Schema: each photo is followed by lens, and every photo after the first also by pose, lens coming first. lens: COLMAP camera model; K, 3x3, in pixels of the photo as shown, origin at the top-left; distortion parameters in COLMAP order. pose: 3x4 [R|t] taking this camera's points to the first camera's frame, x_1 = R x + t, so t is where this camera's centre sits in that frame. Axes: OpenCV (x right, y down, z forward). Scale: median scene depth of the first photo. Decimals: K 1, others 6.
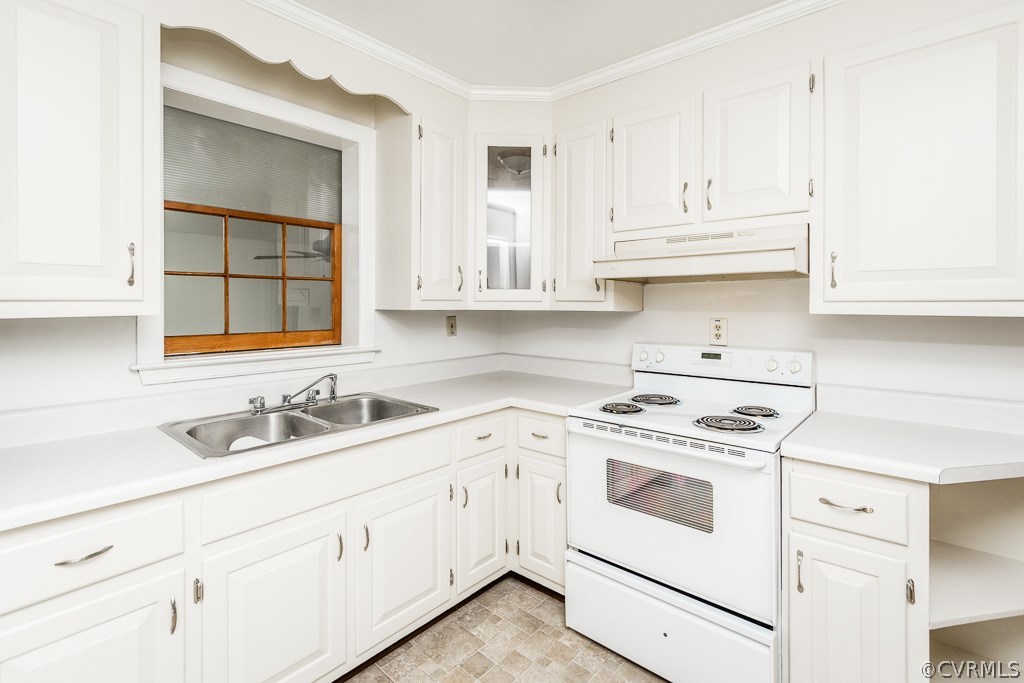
lens RADIAL K [[480.1, 0, 534.1], [0, 480.1, 301.8], [0, 0, 1]] dist [-0.000253, -0.001762]
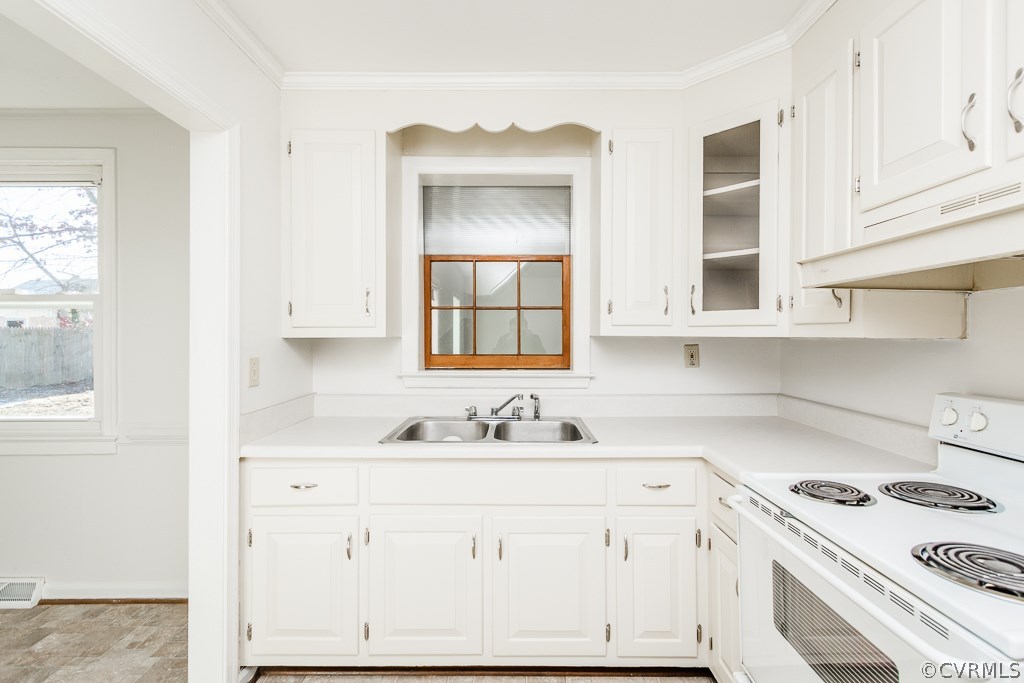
lens RADIAL K [[480.1, 0, 511.6], [0, 480.1, 328.1], [0, 0, 1]] dist [-0.000253, -0.001762]
pose [[0.637440, -0.012456, -0.770399, 0.379283], [0.001811, 0.999891, -0.014668, 0.016006], [0.770498, 0.007955, 0.637393, 0.263240]]
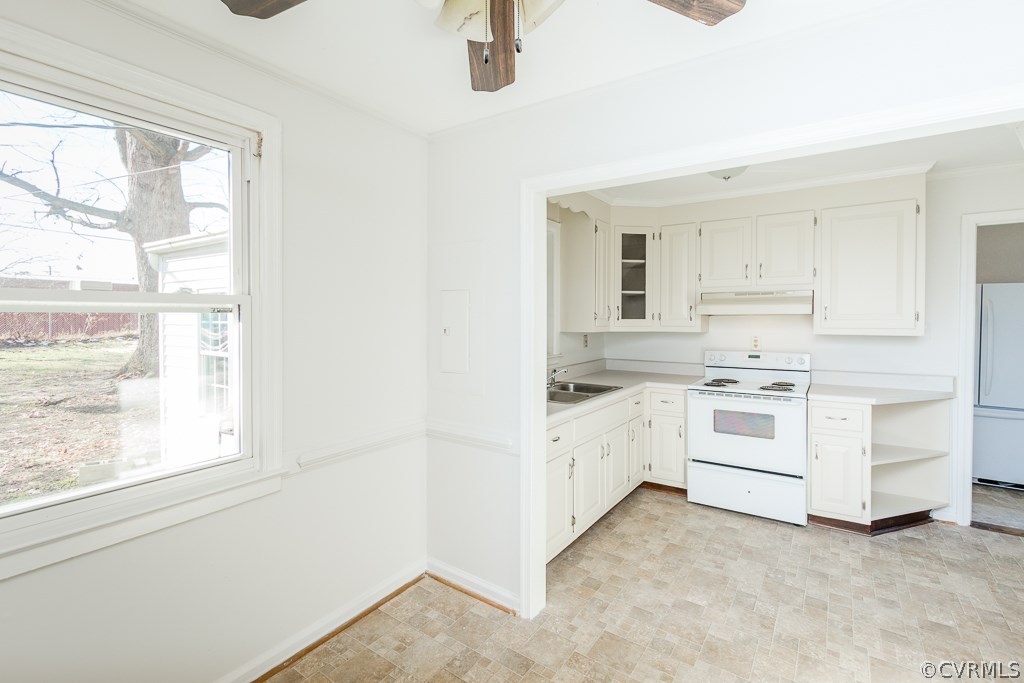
lens RADIAL K [[480.1, 0, 532.4], [0, 480.1, 321.2], [0, 0, 1]] dist [-0.000253, -0.001762]
pose [[0.991549, -0.002284, 0.129715, -0.726292], [0.000481, 0.999903, 0.013932, -0.049258], [-0.129734, -0.013752, 0.991453, -0.720094]]
